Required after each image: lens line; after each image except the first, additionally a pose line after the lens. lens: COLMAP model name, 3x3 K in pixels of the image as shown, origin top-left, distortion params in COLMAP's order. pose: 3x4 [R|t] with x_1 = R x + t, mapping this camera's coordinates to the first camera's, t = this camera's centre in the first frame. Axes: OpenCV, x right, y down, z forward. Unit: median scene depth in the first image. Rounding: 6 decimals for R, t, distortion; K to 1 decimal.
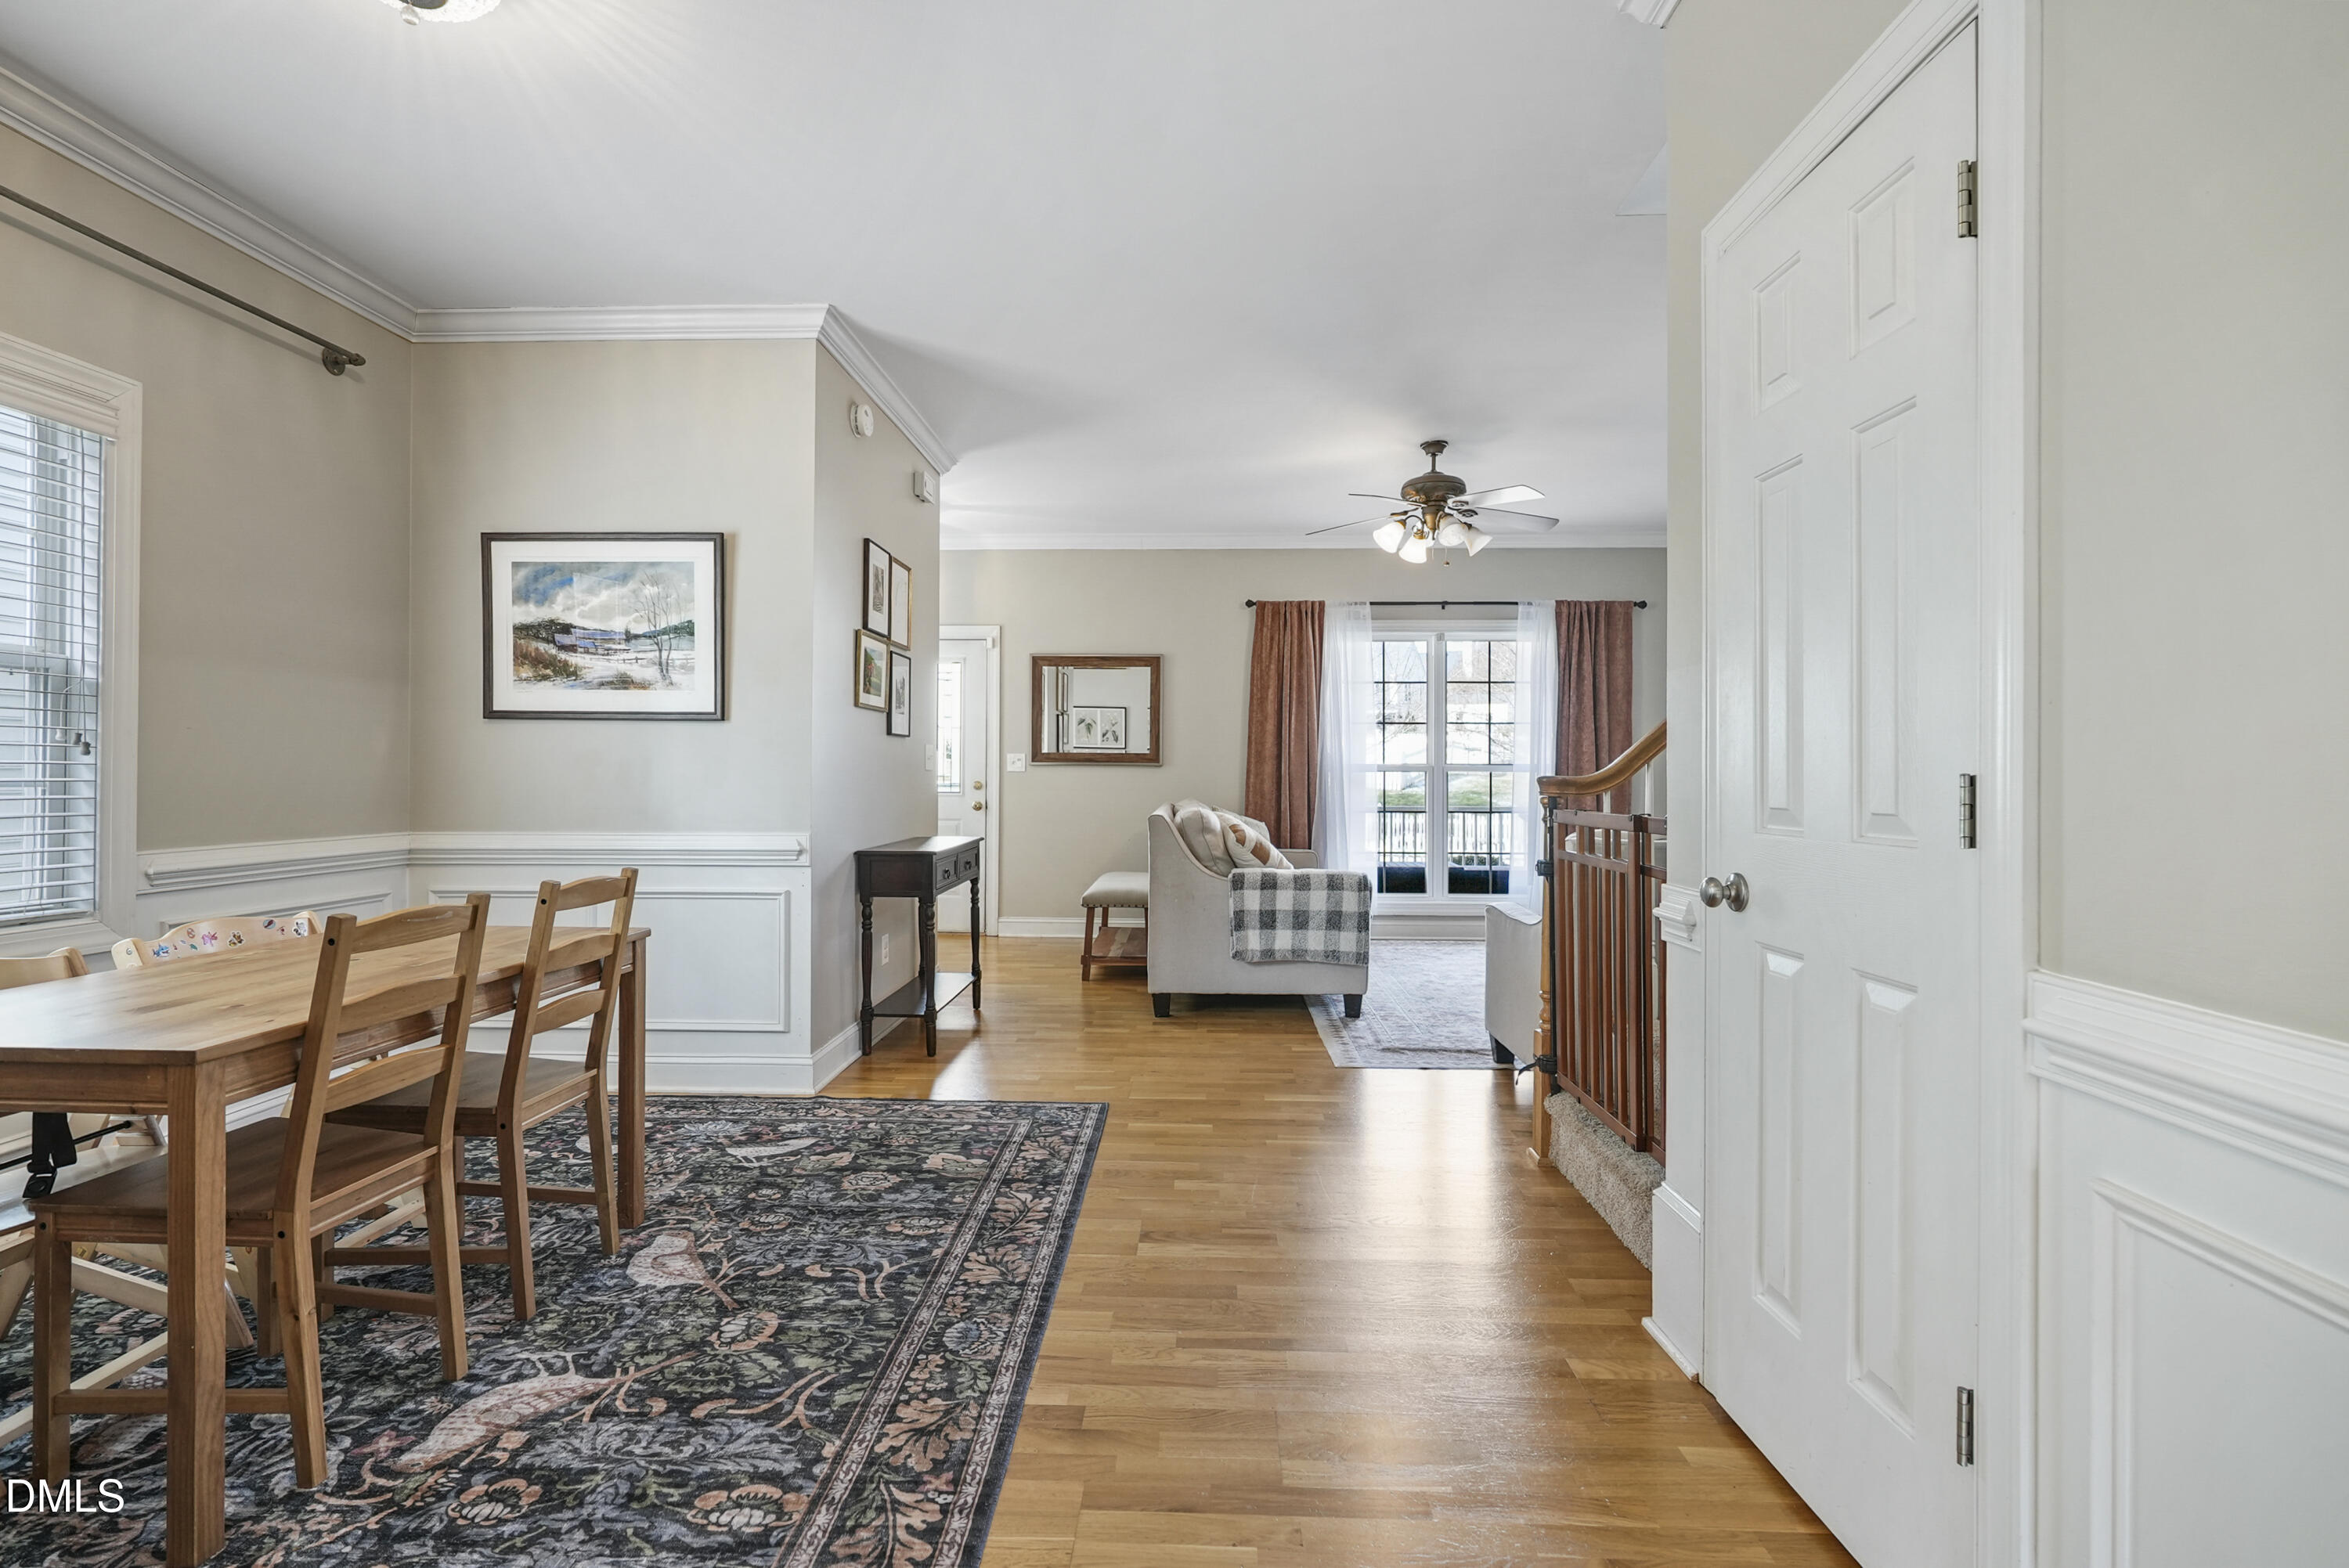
lens RADIAL K [[1058.8, 0, 1155.4], [0, 1058.8, 776.6], [0, 0, 1]] dist [-0.006065, 0.001490]
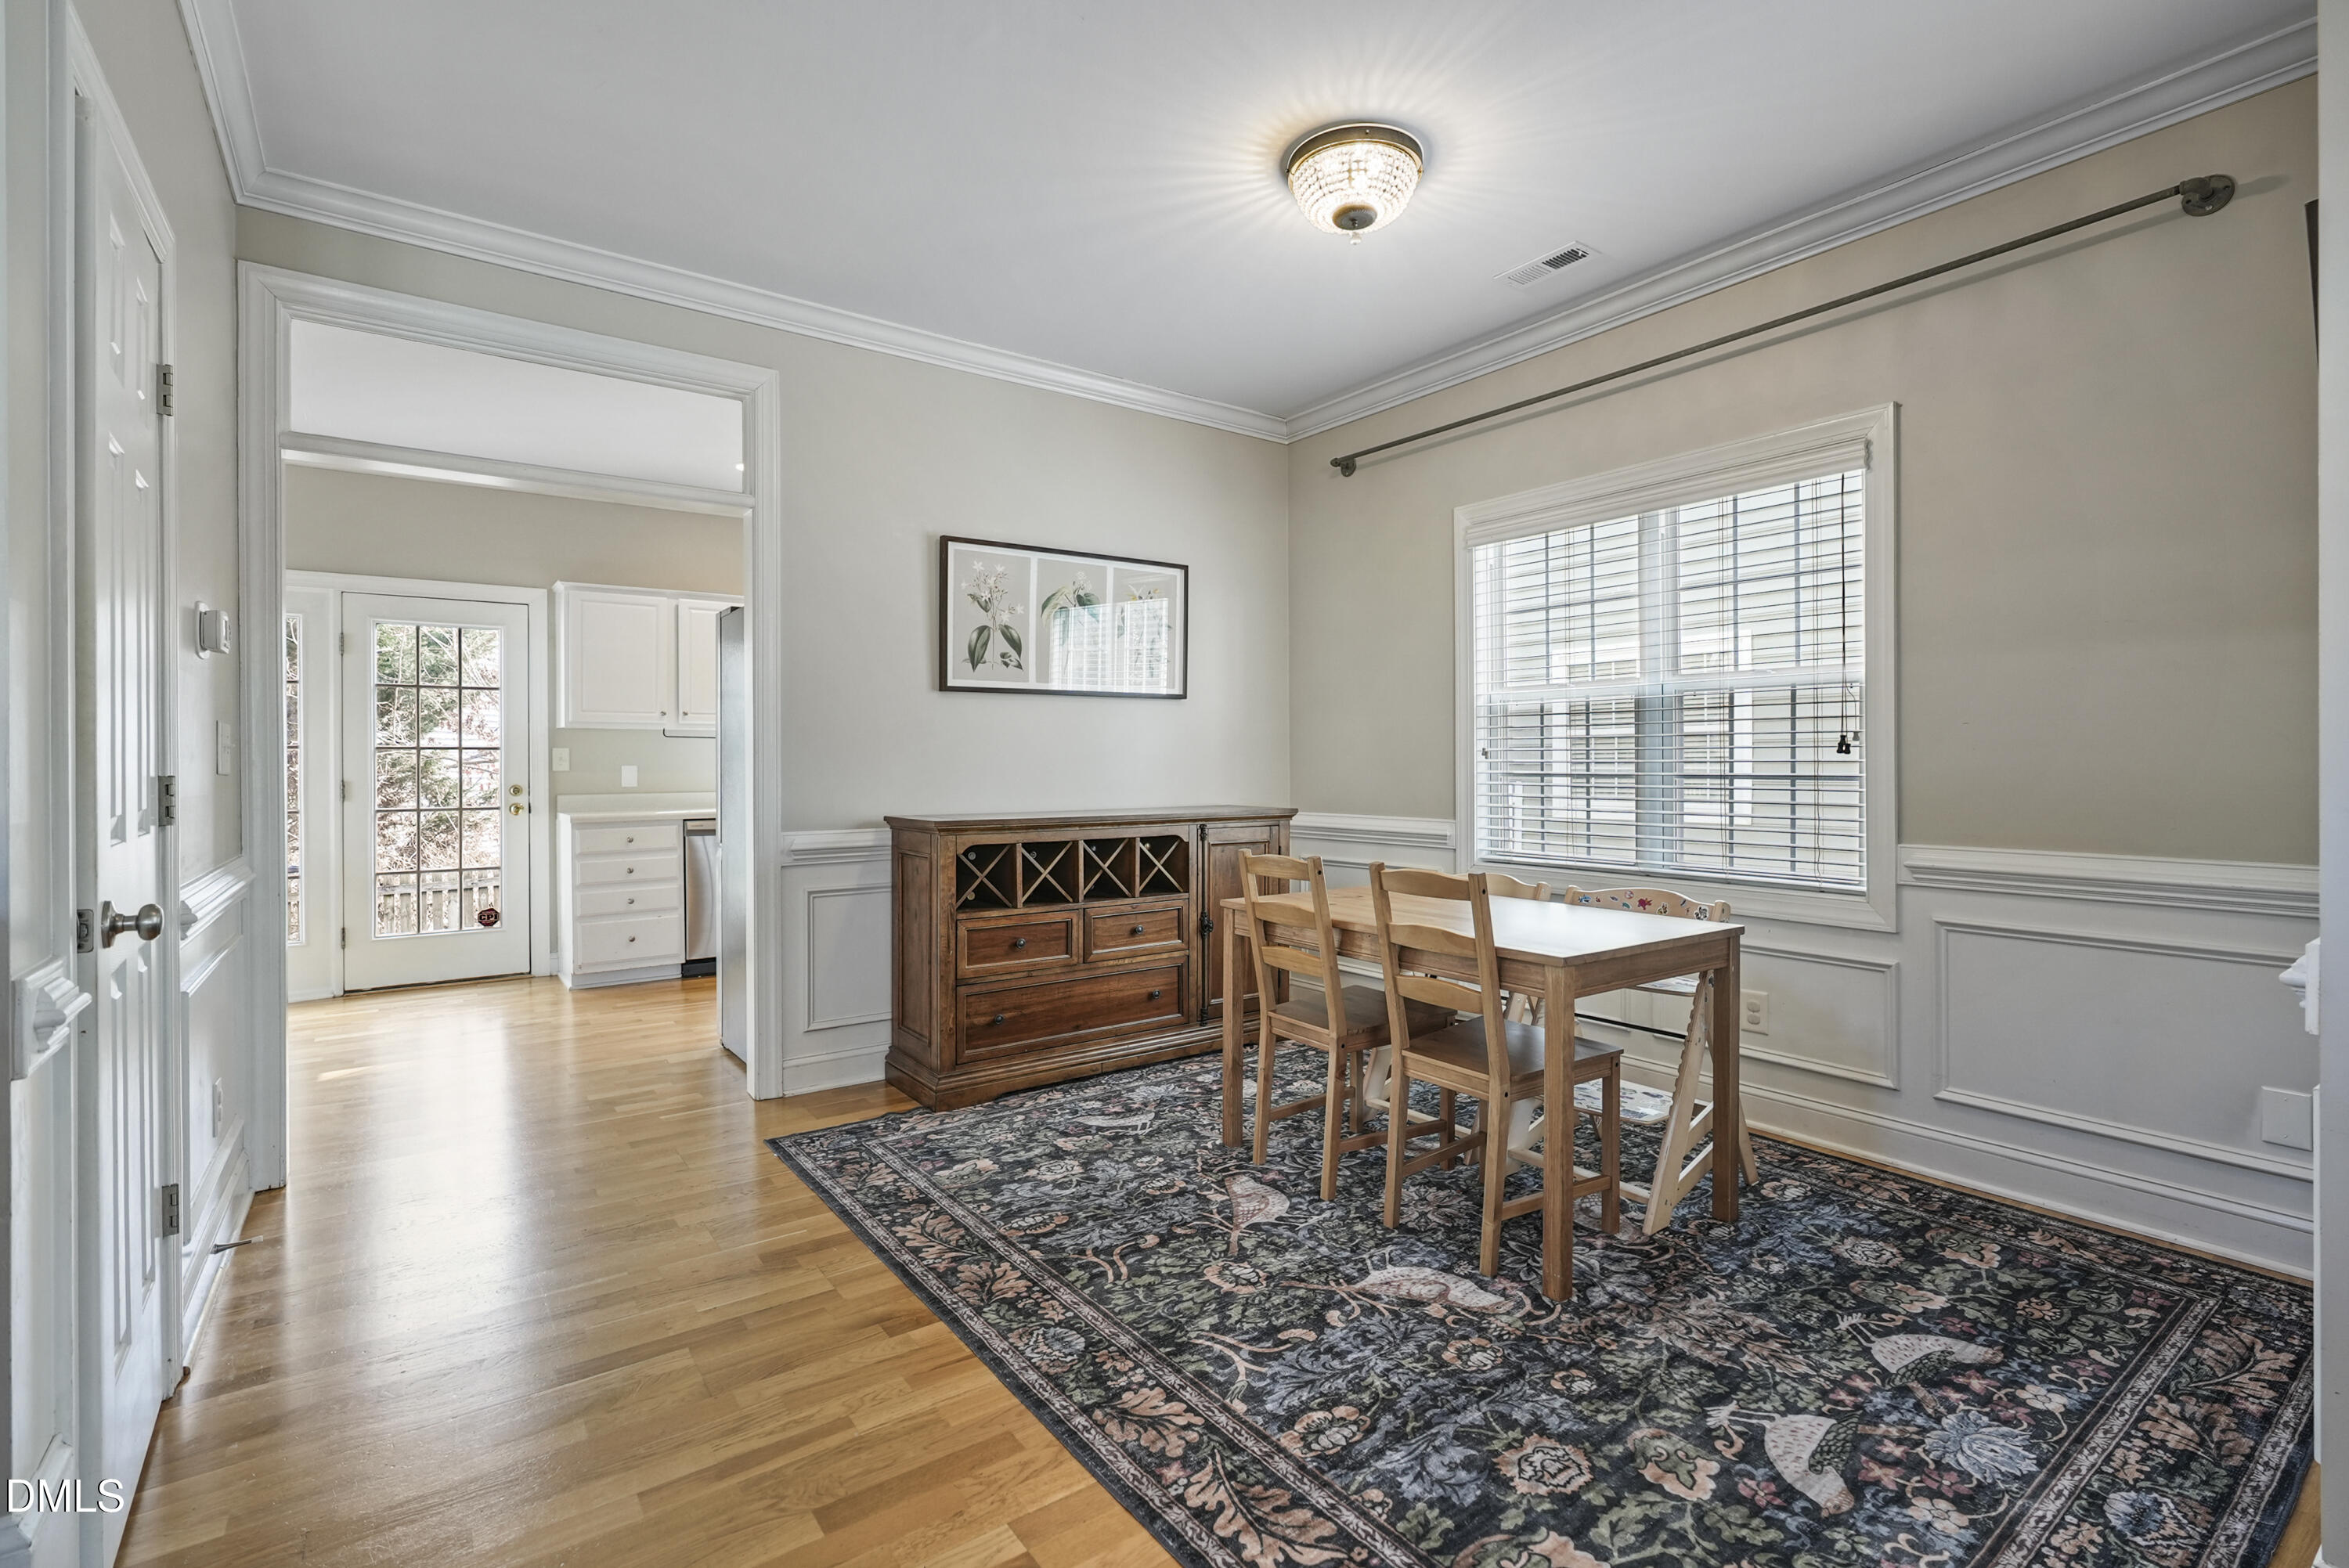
lens RADIAL K [[1058.8, 0, 1172.0], [0, 1058.8, 769.9], [0, 0, 1]] dist [-0.006065, 0.001490]
pose [[-0.777282, 0.003058, -0.629145, 0.213567], [-0.002448, 0.999966, 0.007885, -0.008112], [0.629148, 0.007669, -0.777248, 1.085543]]
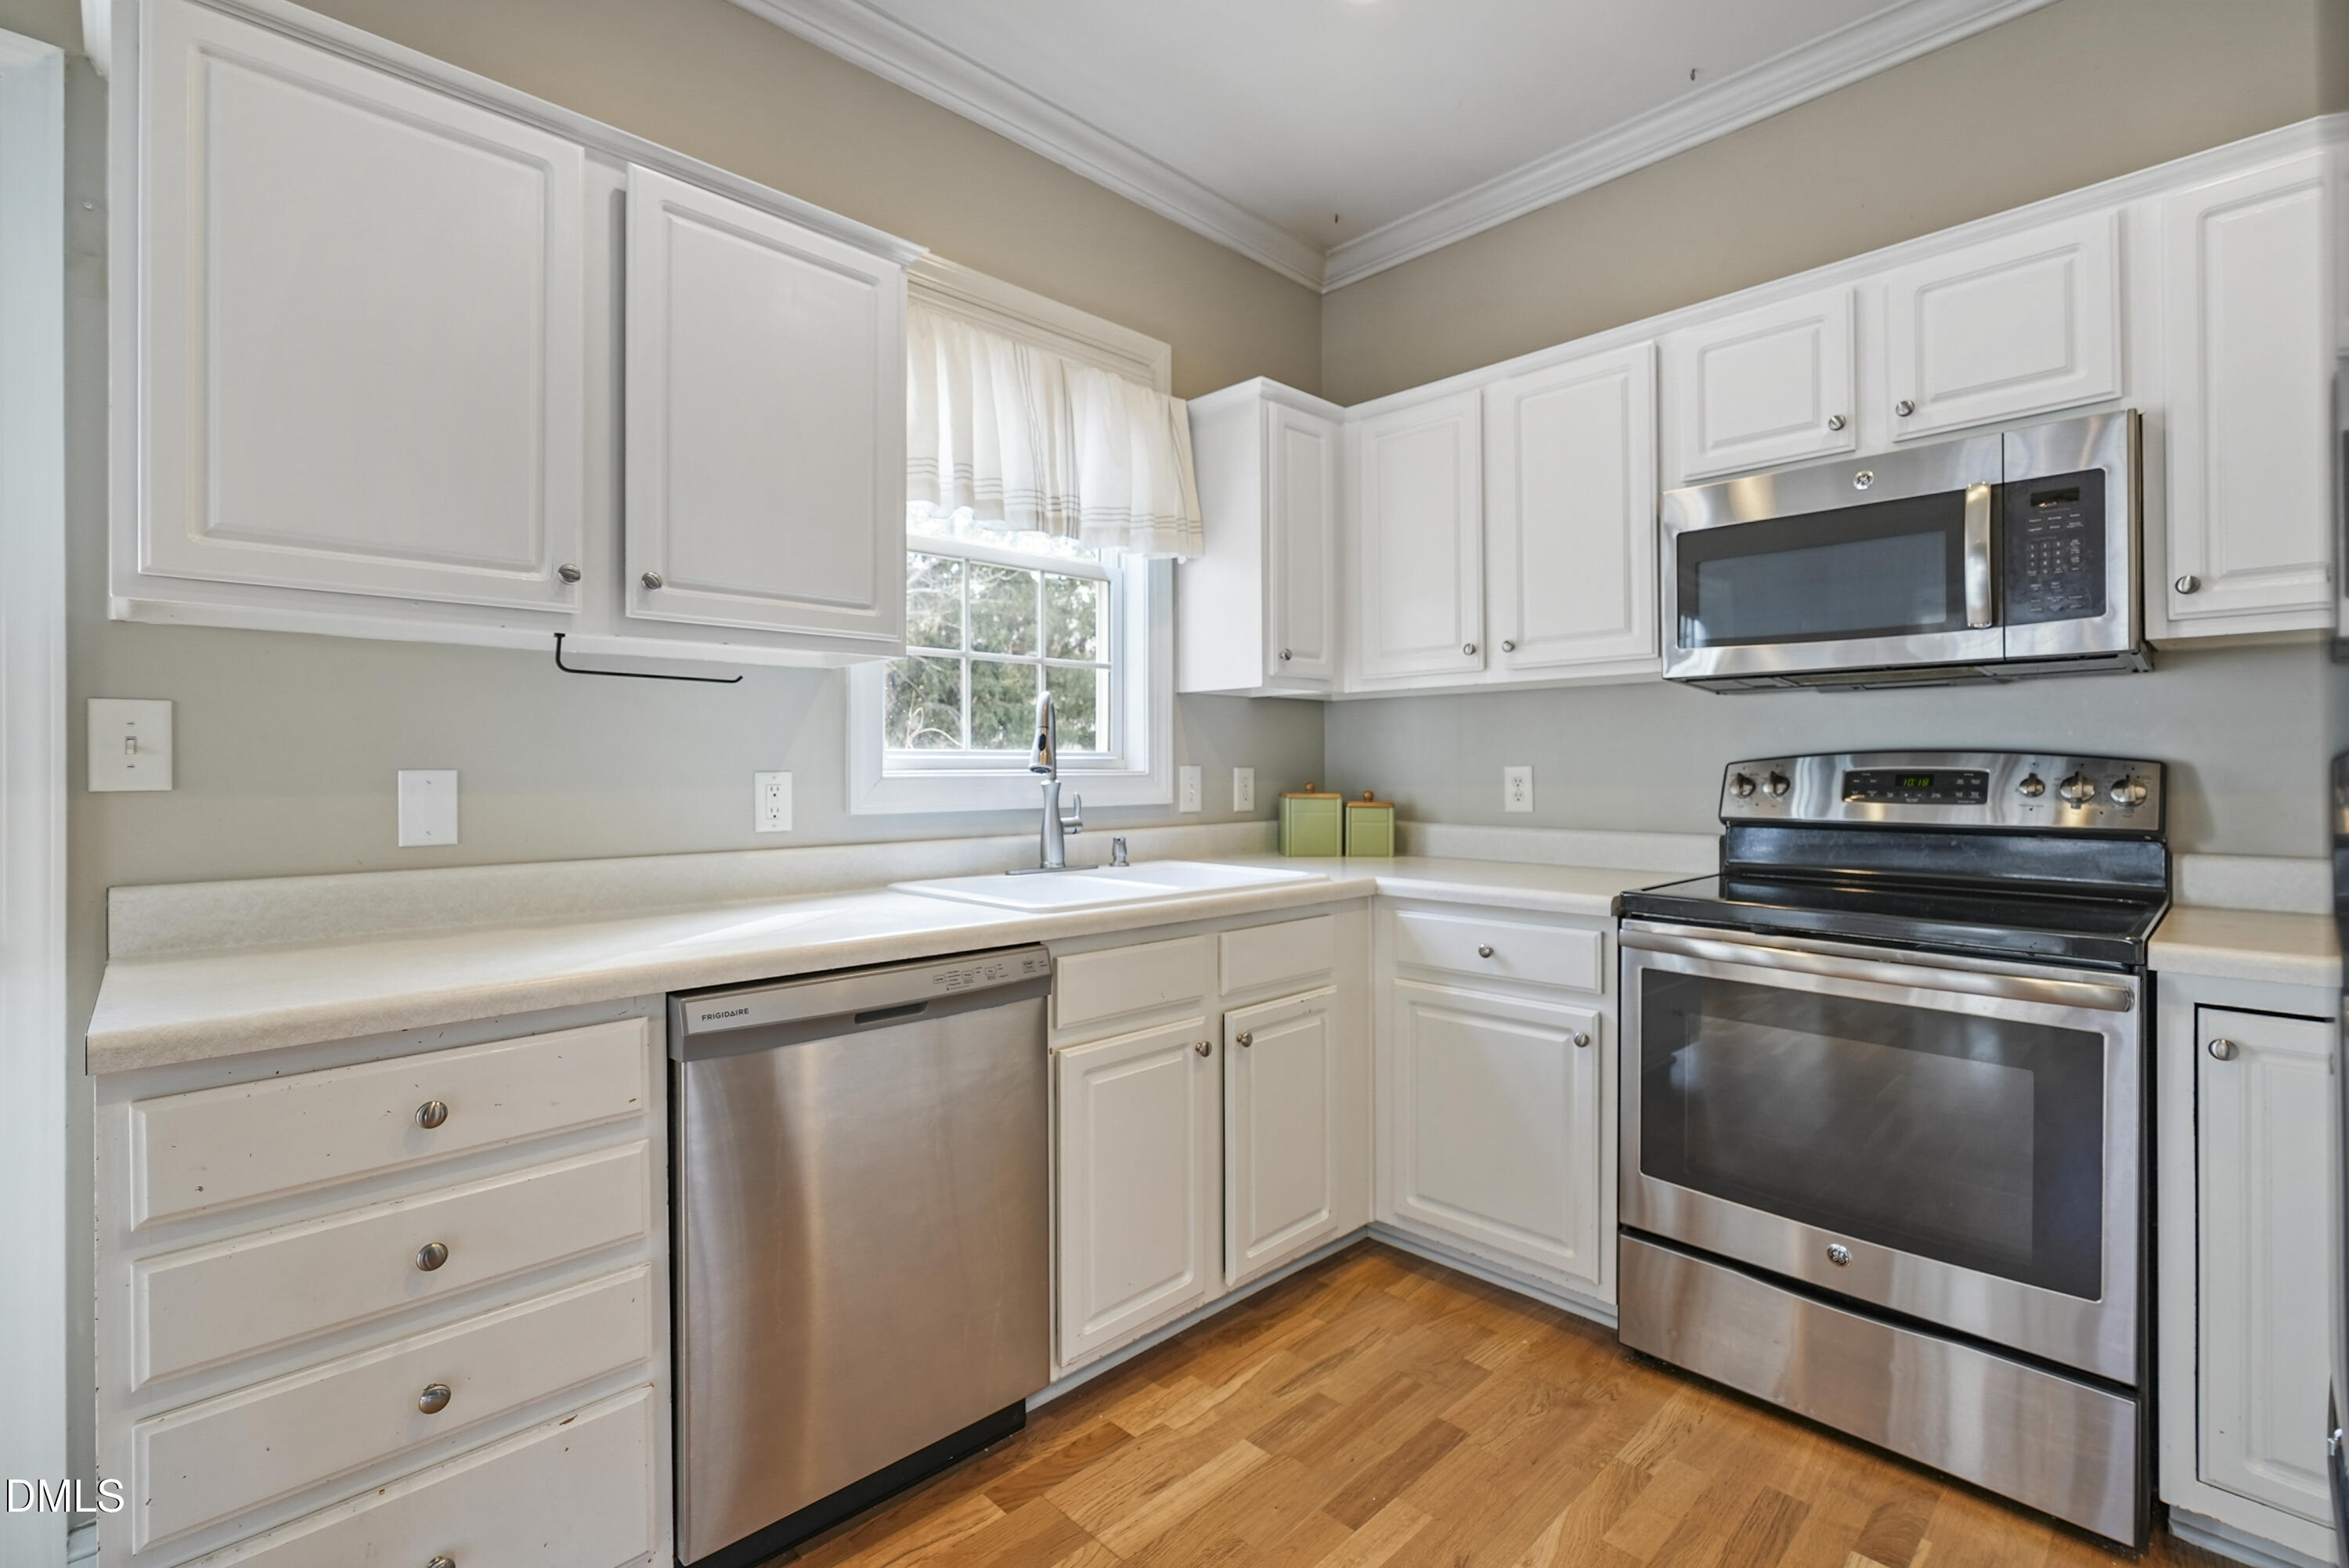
lens RADIAL K [[1058.8, 0, 1174.3], [0, 1058.8, 772.5], [0, 0, 1]] dist [-0.006065, 0.001490]
pose [[-0.680368, -0.005012, -0.732854, -0.053850], [-0.007538, 0.999972, 0.000160, -0.001771], [0.732832, 0.005633, -0.680386, -0.194464]]
